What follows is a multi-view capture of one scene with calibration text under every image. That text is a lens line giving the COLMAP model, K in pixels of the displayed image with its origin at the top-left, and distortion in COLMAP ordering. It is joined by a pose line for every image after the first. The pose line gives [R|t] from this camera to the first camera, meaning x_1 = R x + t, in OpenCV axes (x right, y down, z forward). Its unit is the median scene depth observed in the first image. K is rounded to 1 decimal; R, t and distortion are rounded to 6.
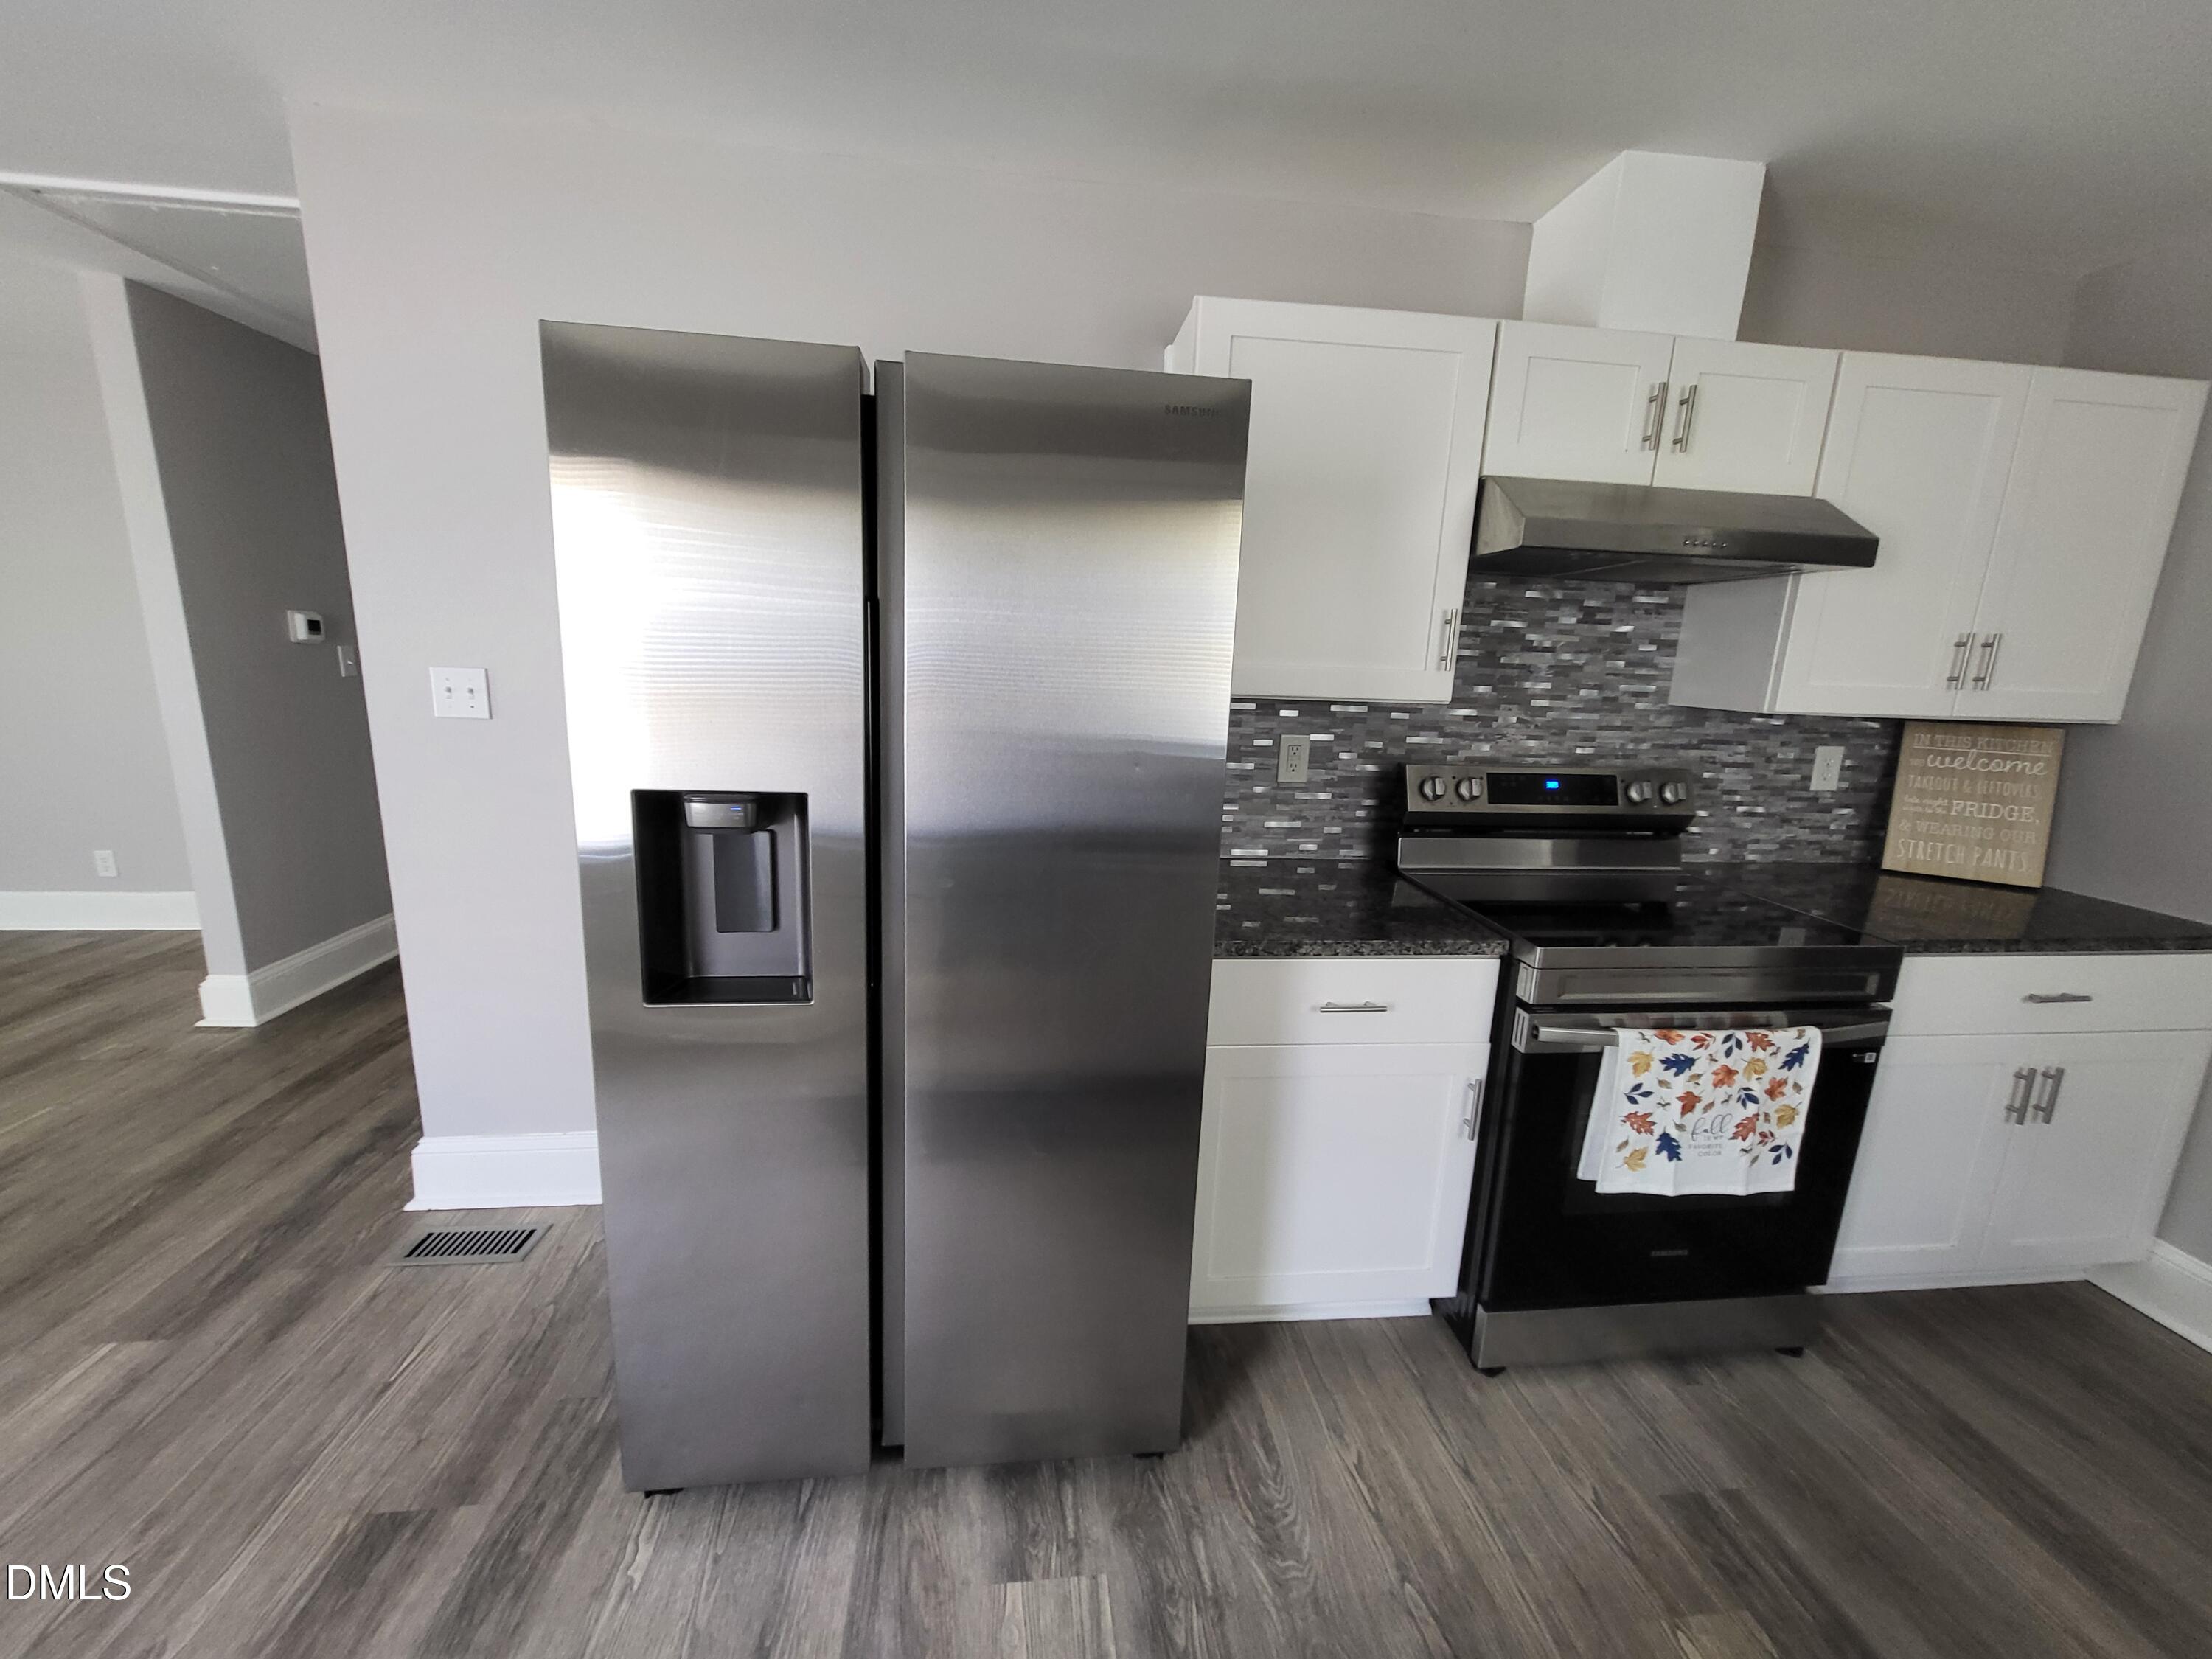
lens RADIAL K [[884.0, 0, 1107.7], [0, 884.0, 829.9], [0, 0, 1]] dist [0.007330, -0.001071]
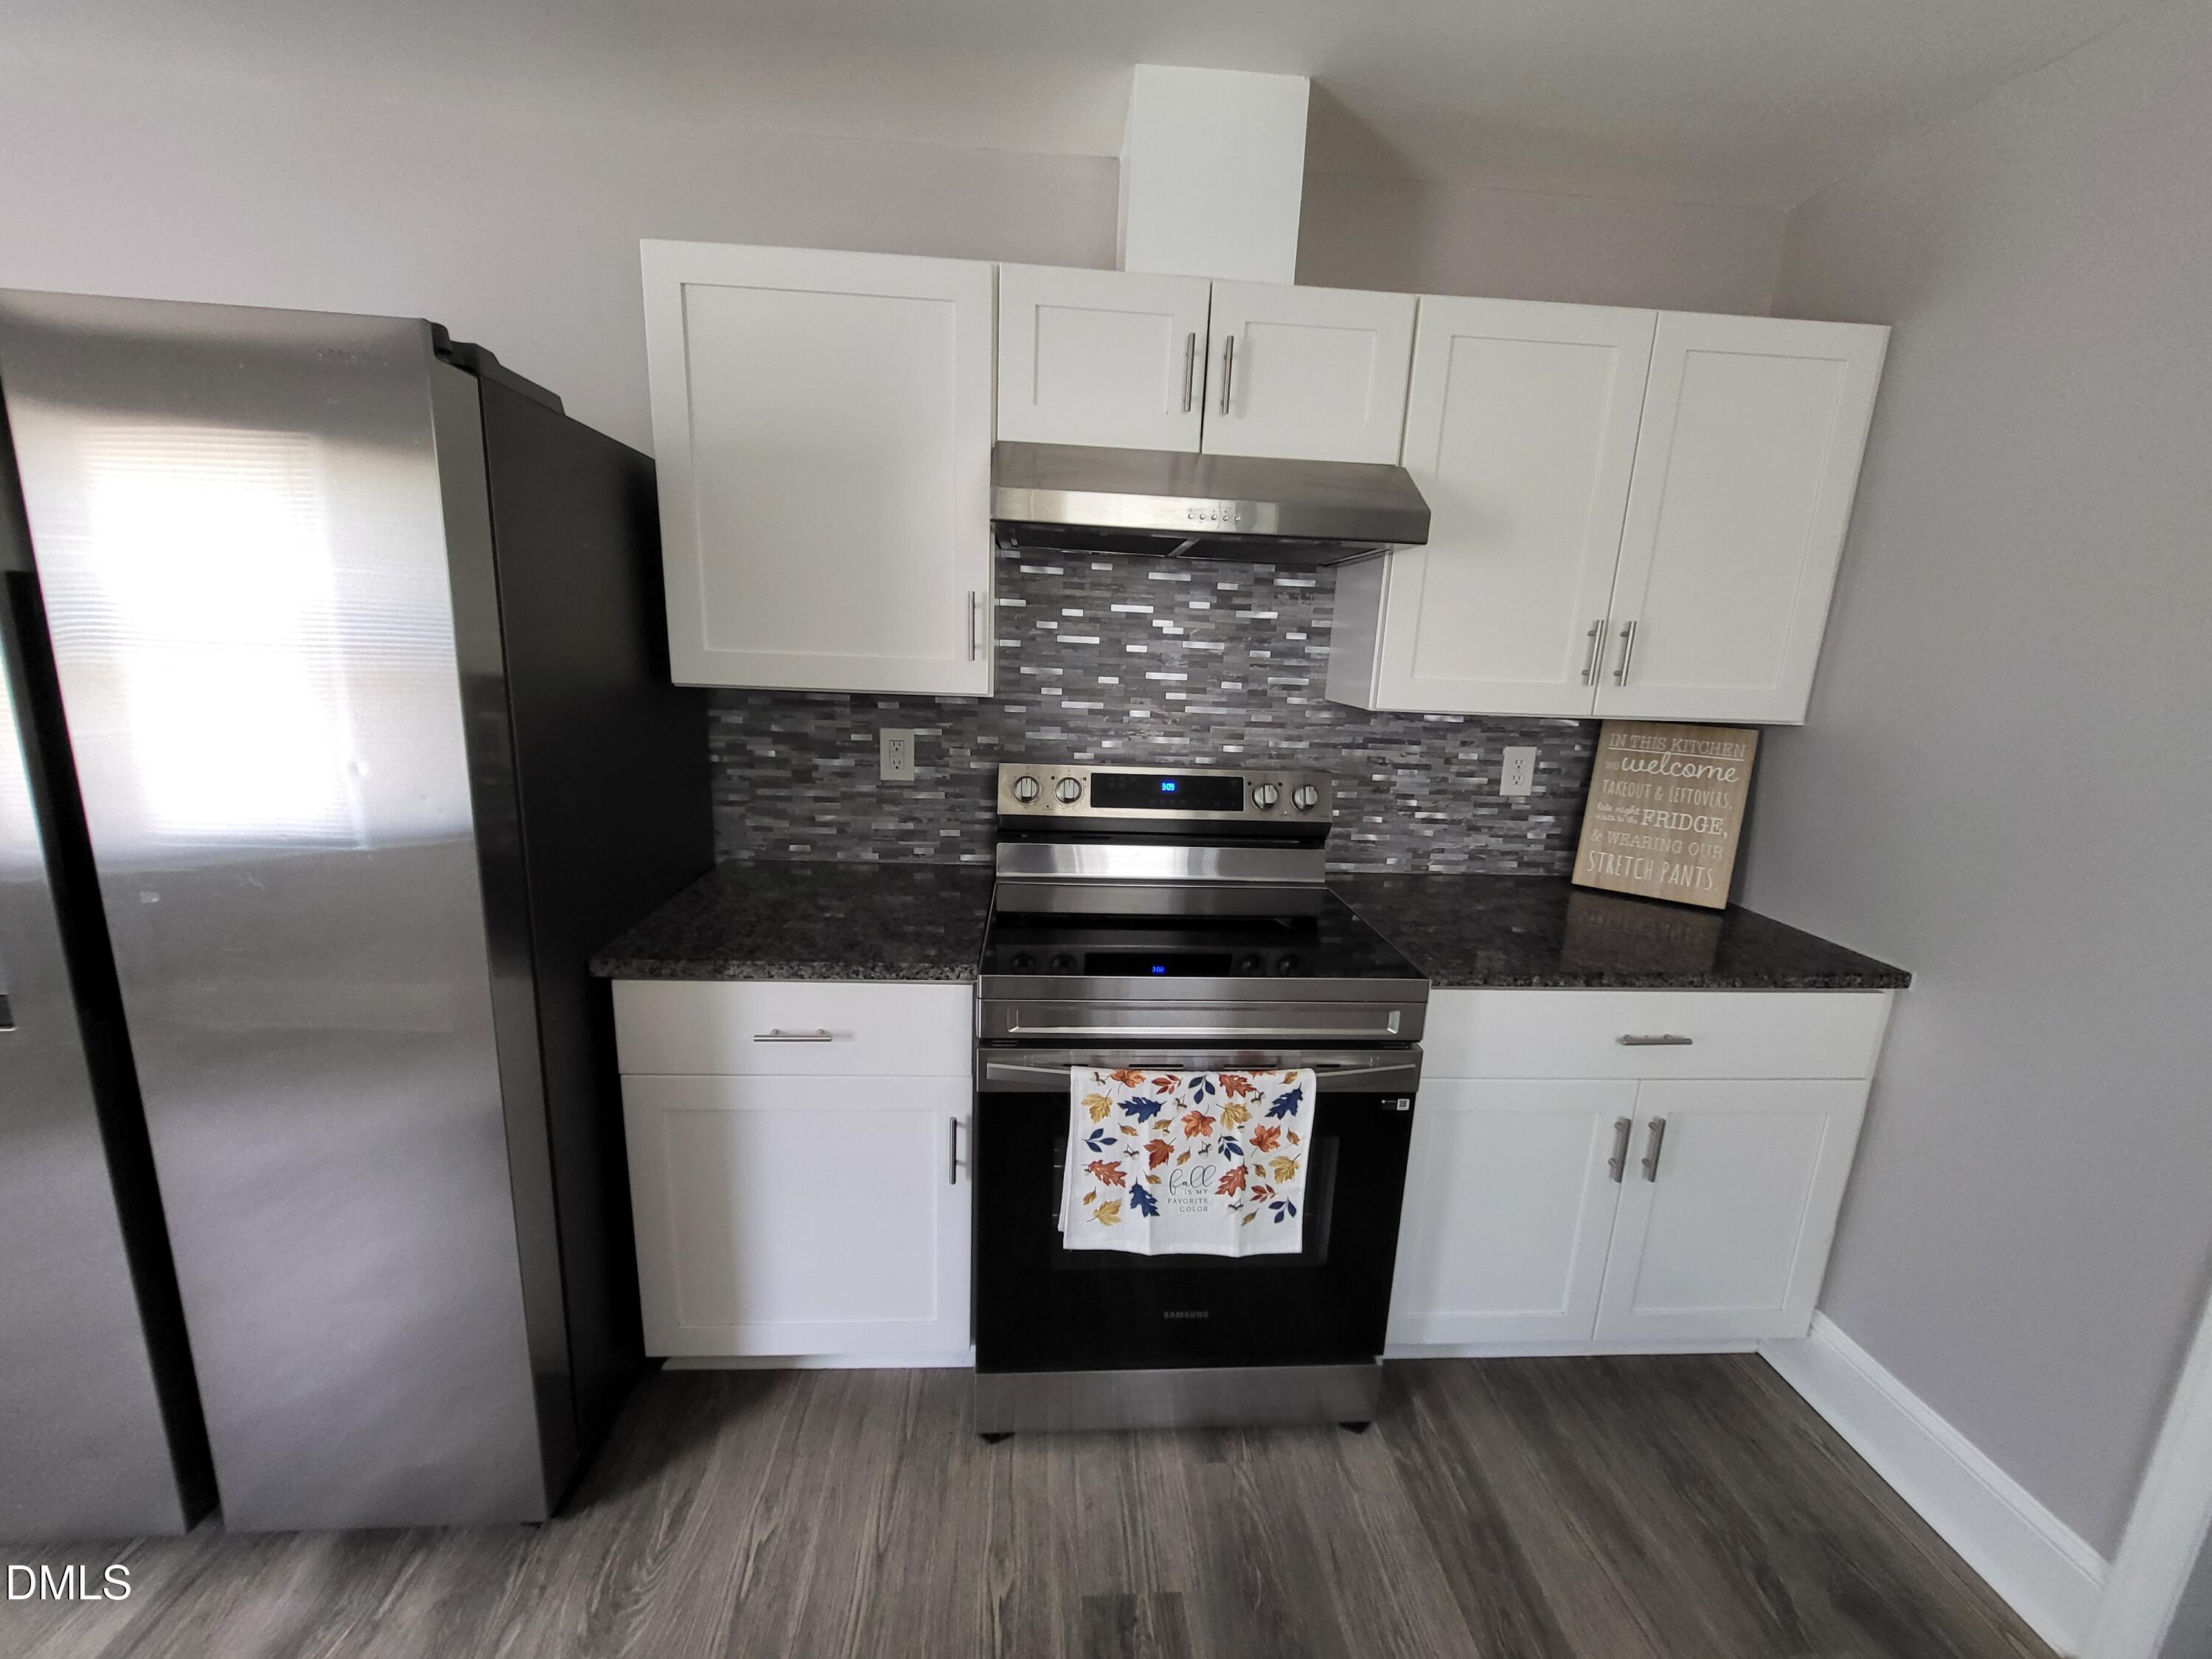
lens RADIAL K [[884.0, 0, 1096.9], [0, 884.0, 829.8], [0, 0, 1]] dist [0.007330, -0.001071]
pose [[0.998789, 0.013742, -0.047233, 0.535867], [-0.013048, 0.999803, 0.014969, -0.022227], [0.047429, -0.014335, 0.998772, 0.103092]]
